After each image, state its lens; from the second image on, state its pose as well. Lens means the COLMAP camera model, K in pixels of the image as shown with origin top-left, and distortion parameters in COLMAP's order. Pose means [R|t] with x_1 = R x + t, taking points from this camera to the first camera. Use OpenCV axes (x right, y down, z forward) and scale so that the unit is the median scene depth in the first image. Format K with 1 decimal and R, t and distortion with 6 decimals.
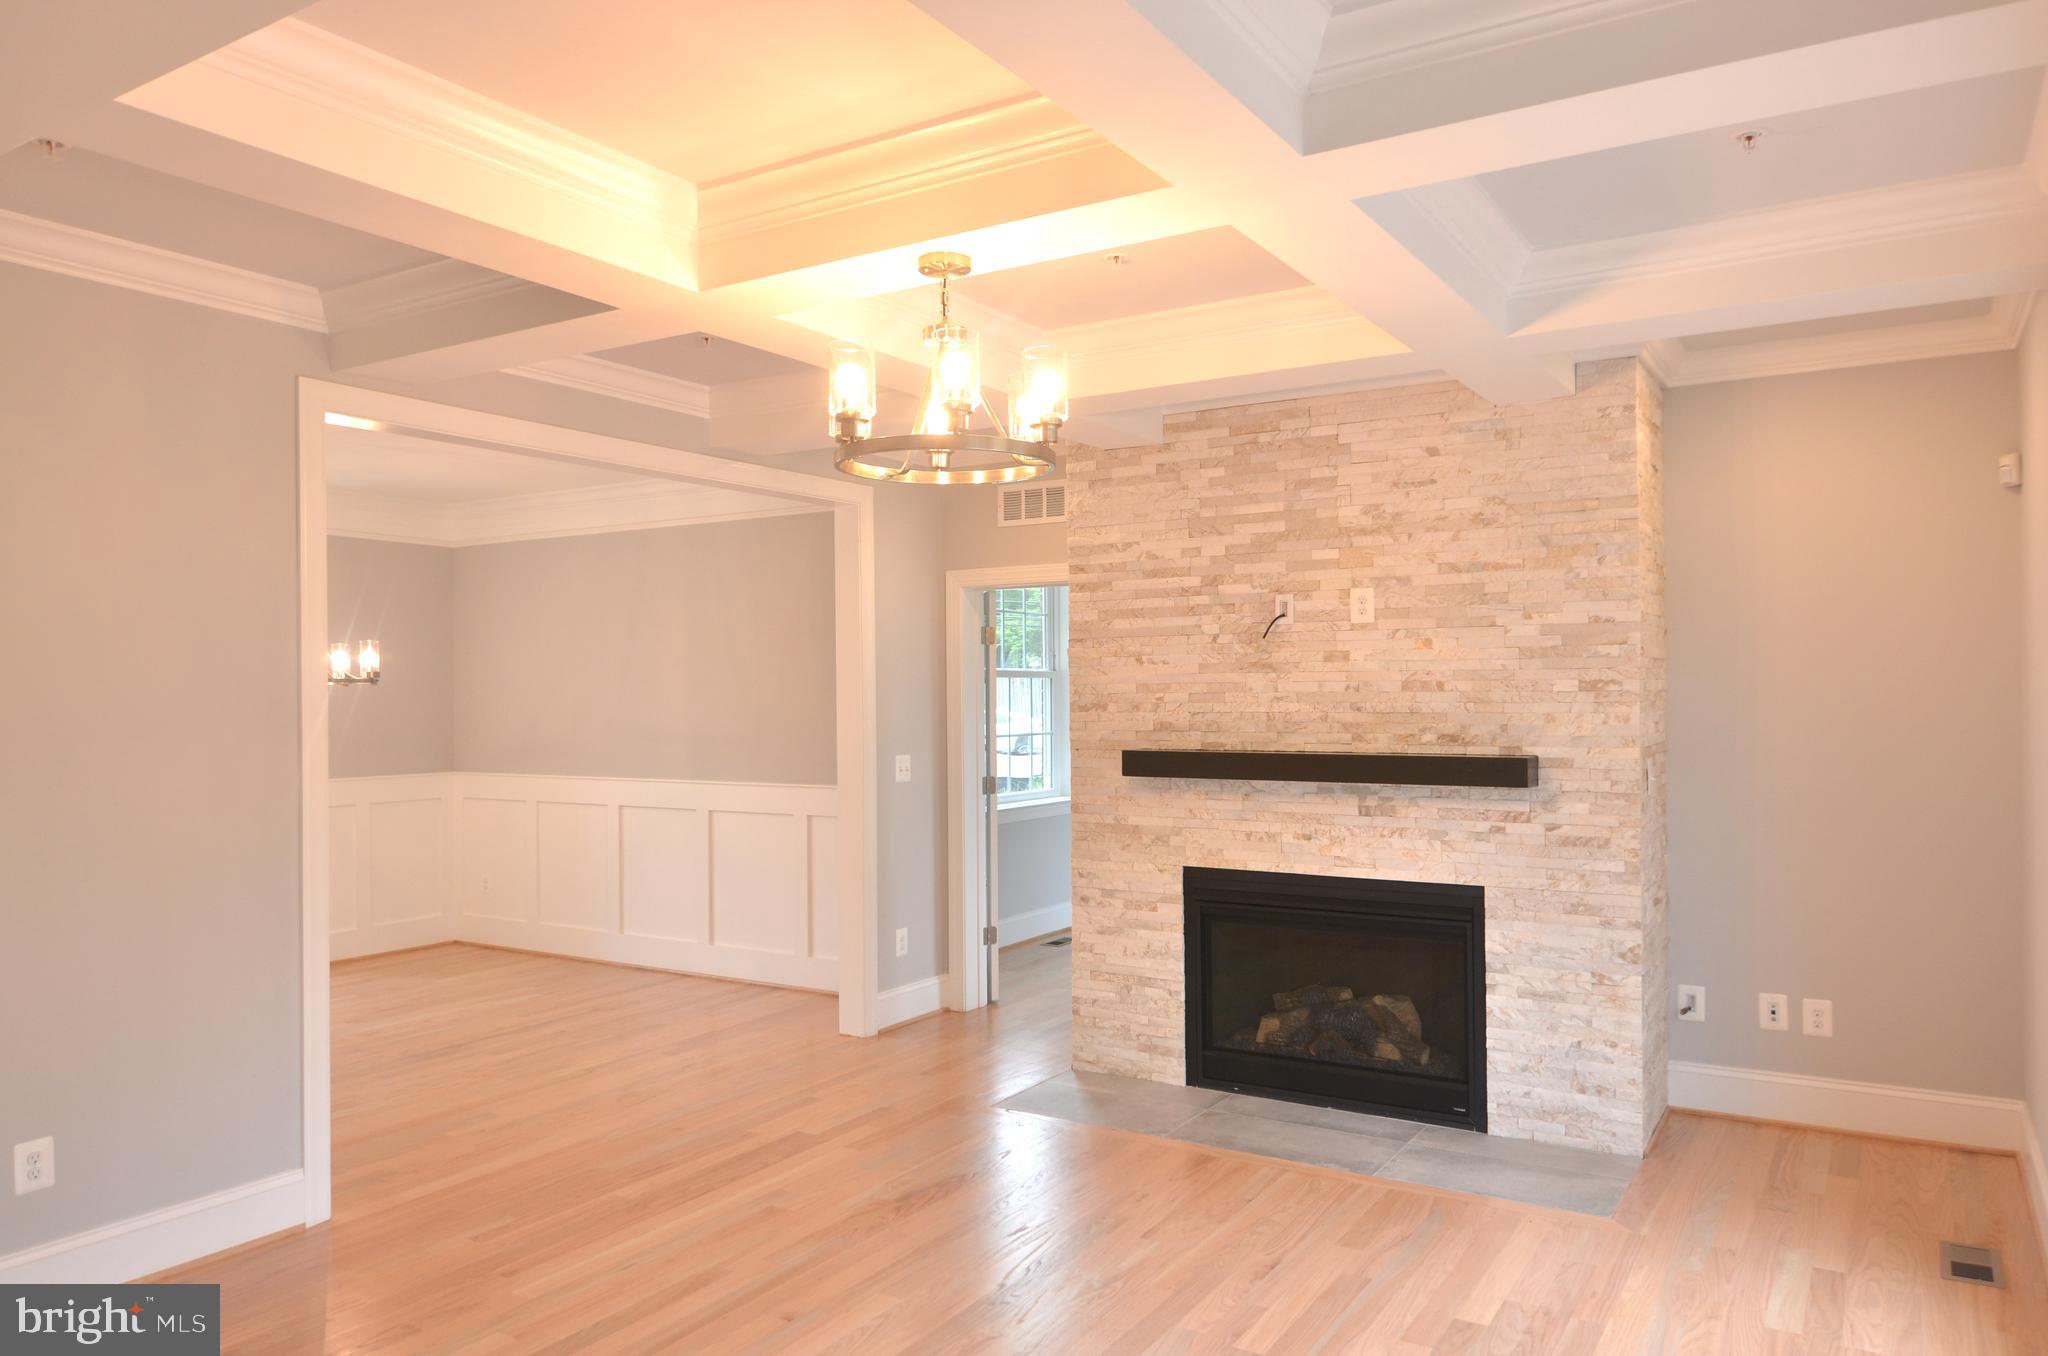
lens RADIAL K [[1407.1, 0, 1021.6], [0, 1407.1, 693.6], [0, 0, 1]] dist [0.000264, -0.006138]
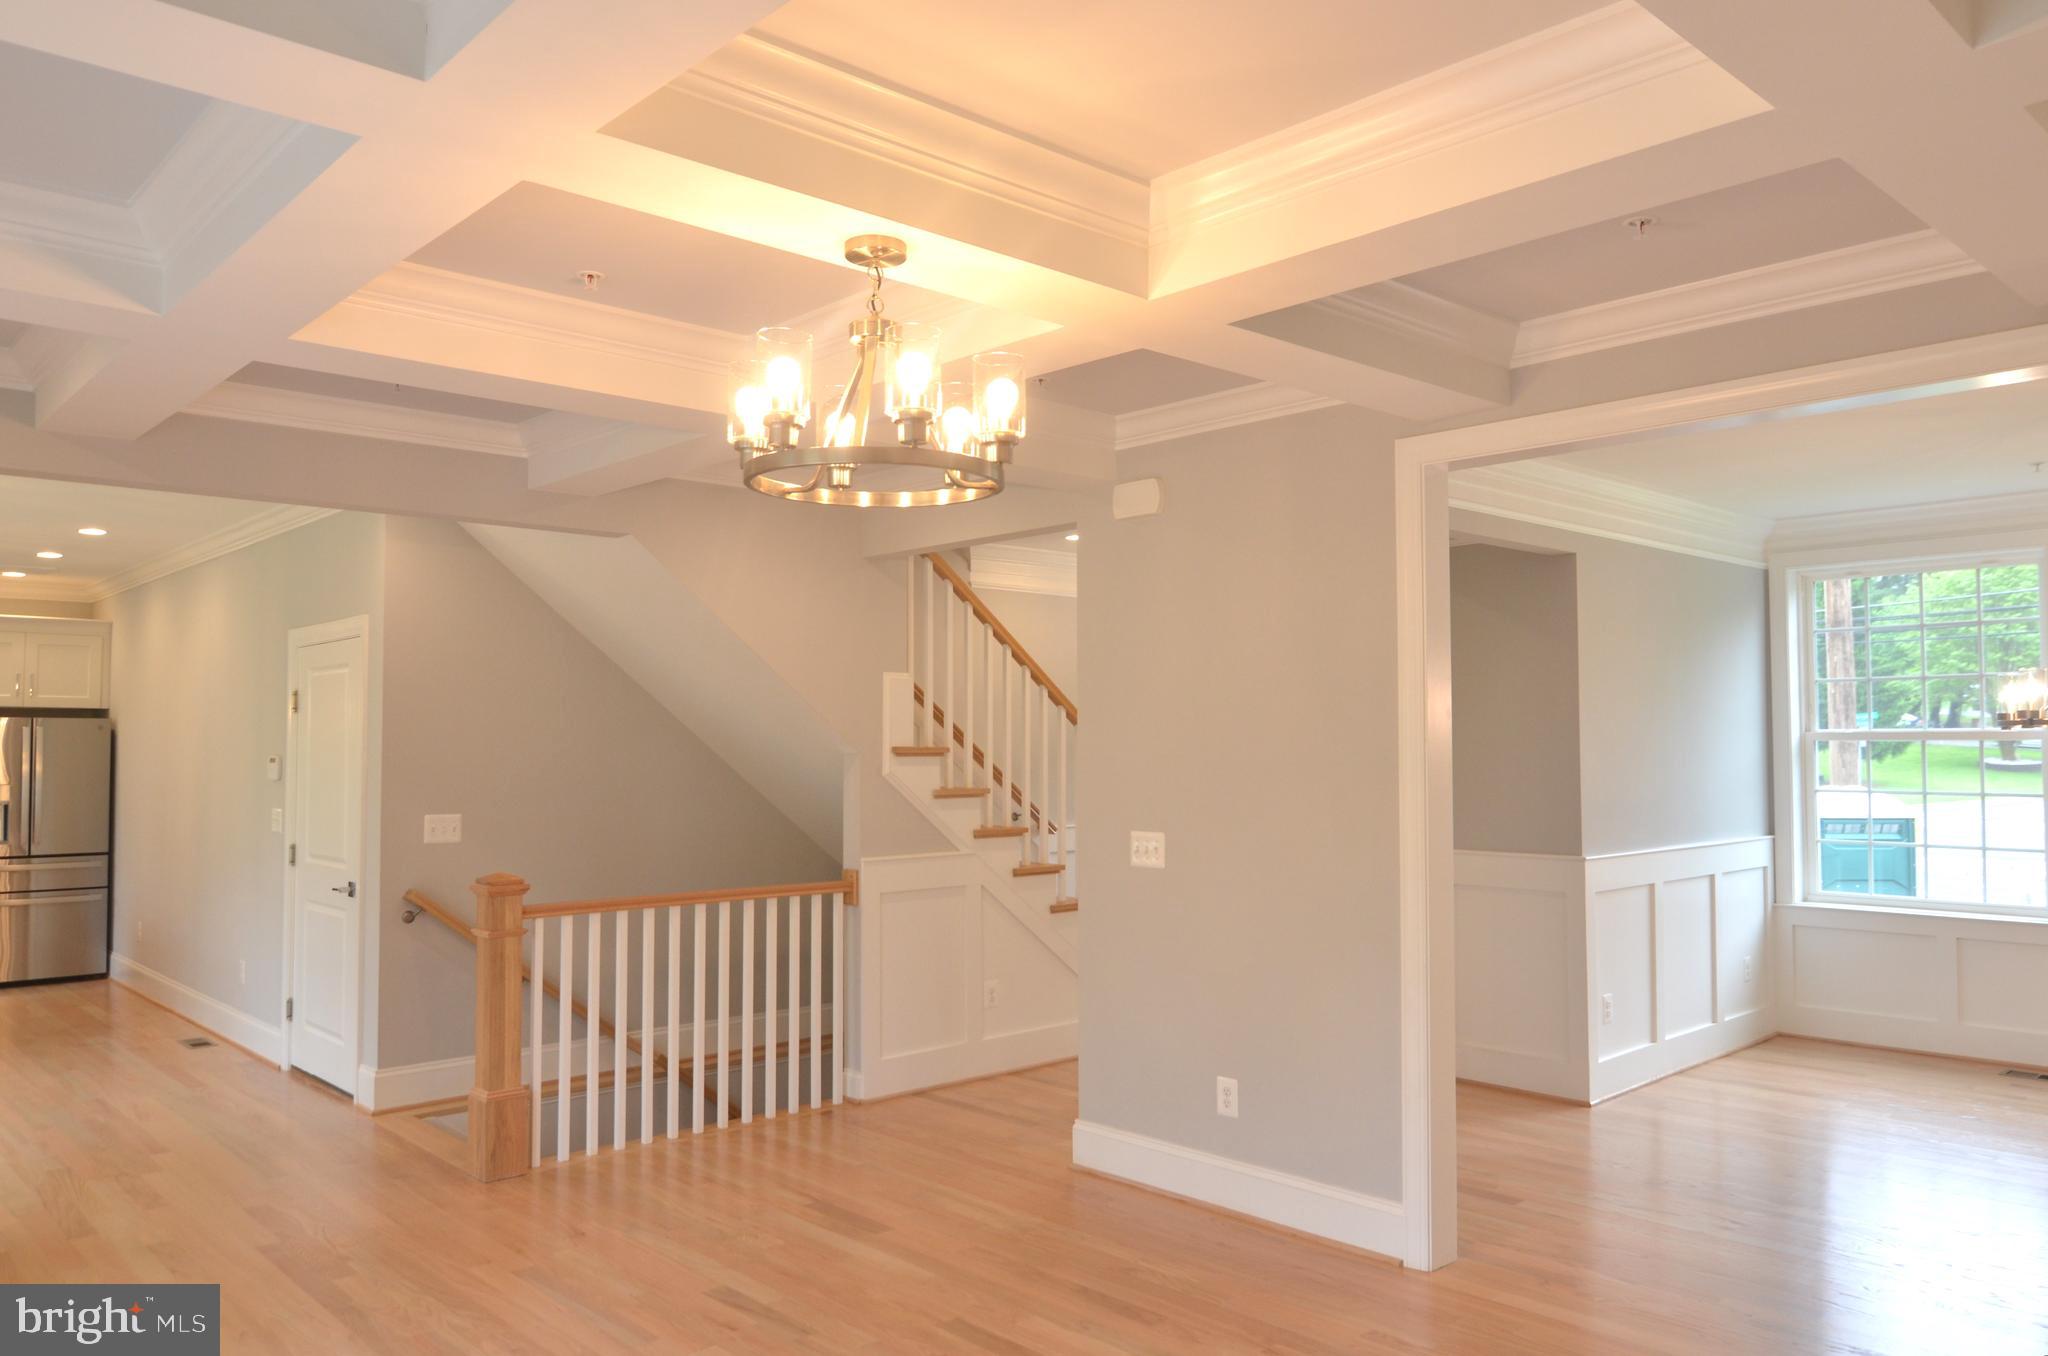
lens RADIAL K [[1455.1, 0, 1030.9], [0, 1455.1, 695.6], [0, 0, 1]] dist [0.011814, 0.000222]
pose [[-0.261704, -0.024468, -0.964838, 0.476705], [0.006819, 0.999607, -0.027199, -0.007273], [0.965124, -0.013698, -0.261434, 0.810523]]
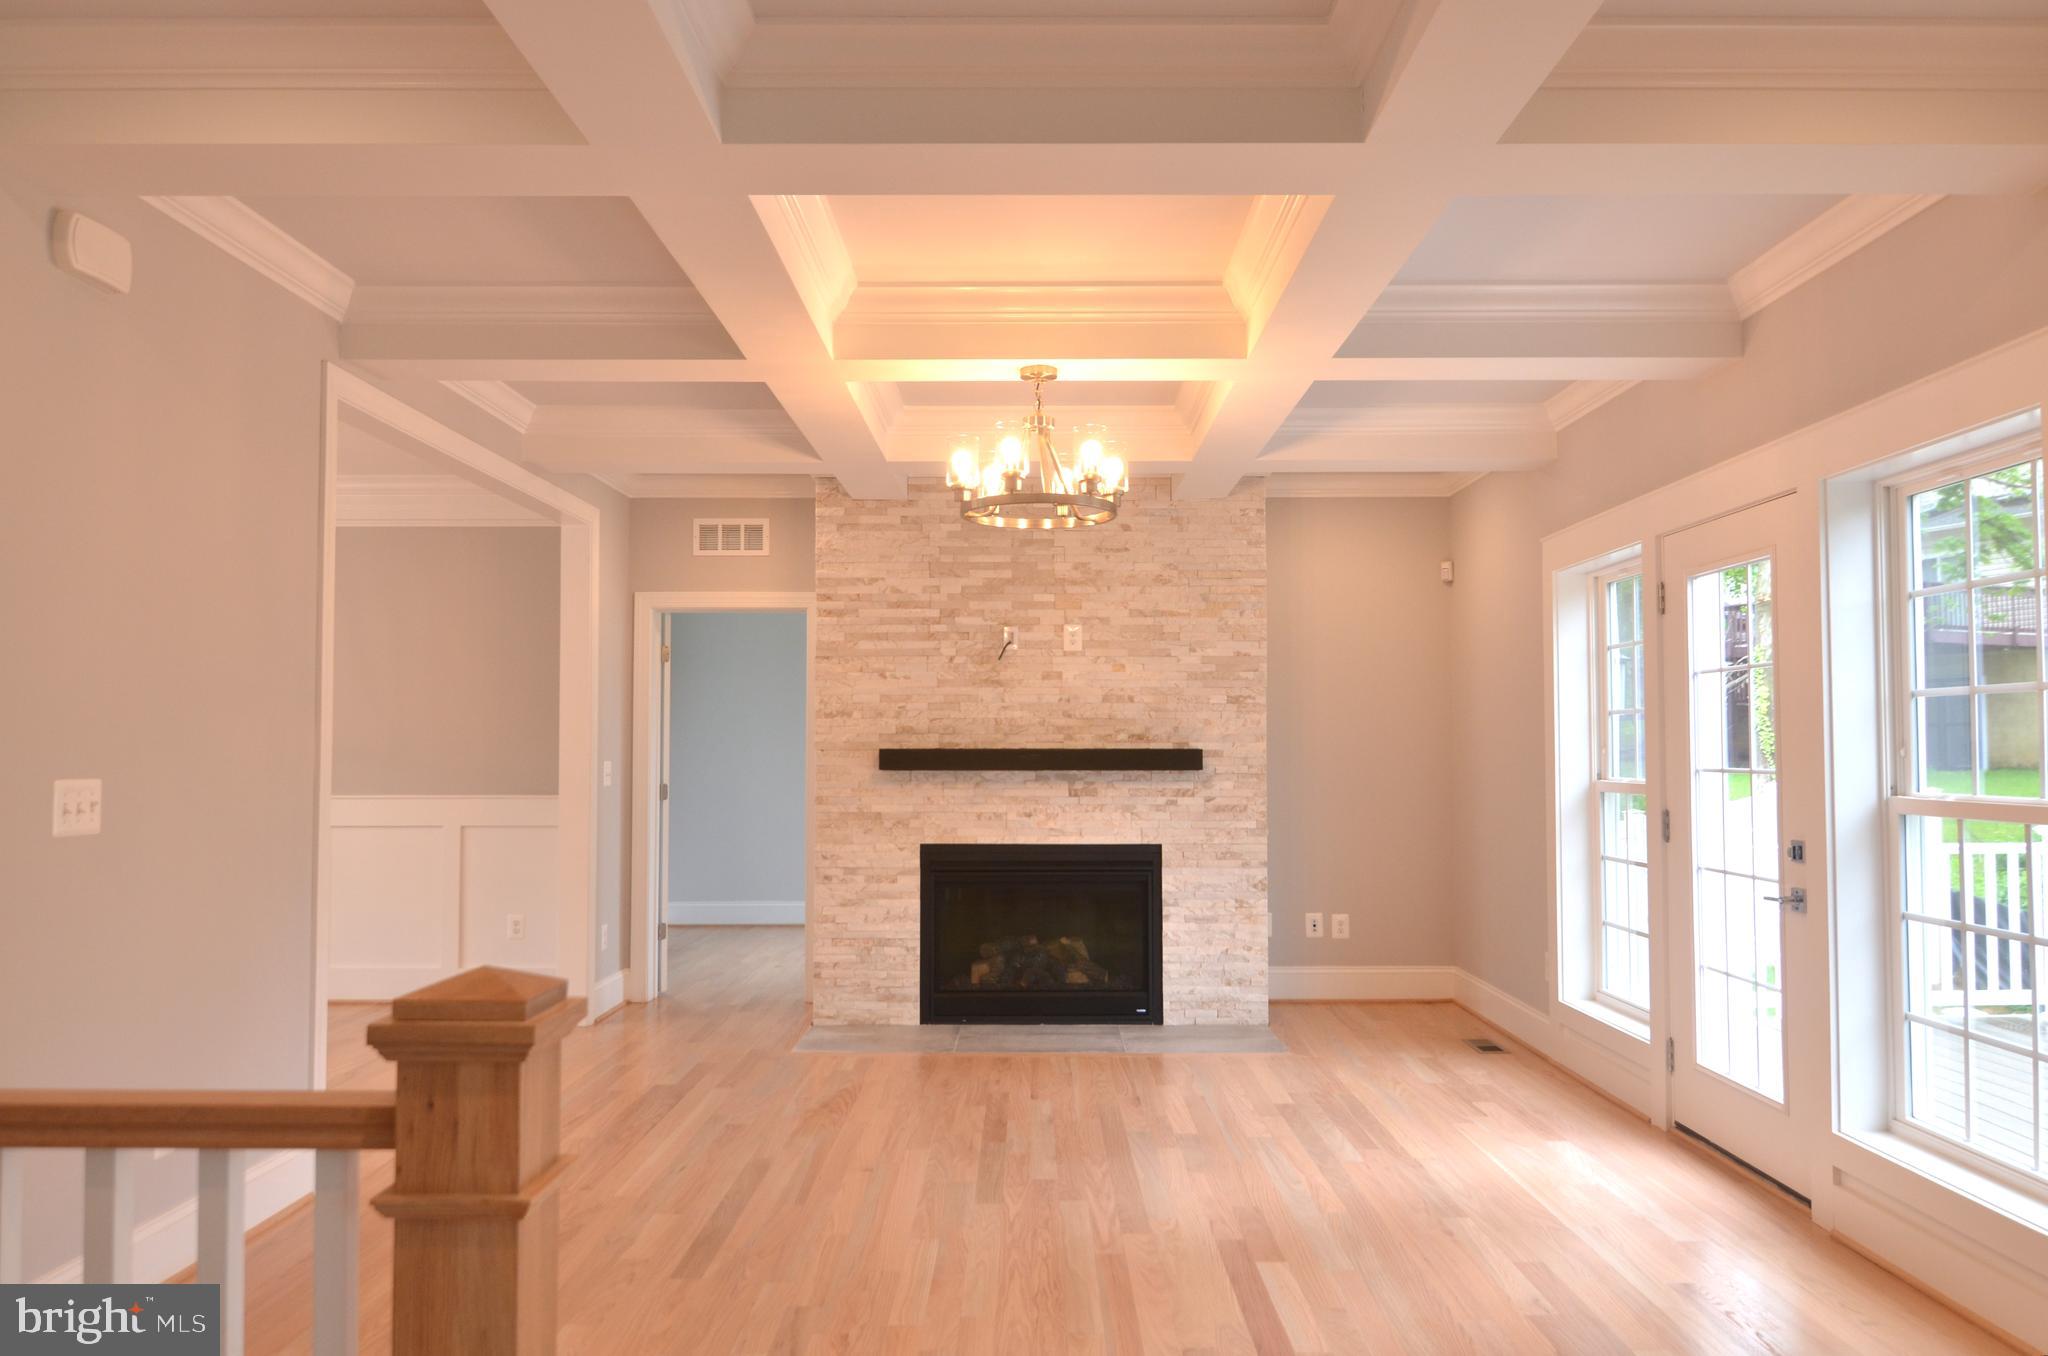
lens RADIAL K [[1455.1, 0, 1030.9], [0, 1455.1, 695.6], [0, 0, 1]] dist [0.011814, 0.000222]
pose [[0.847443, 0.027349, 0.530181, -0.503221], [-0.006098, 0.999108, -0.041790, 0.048080], [-0.530851, 0.032182, 0.846854, -0.135854]]
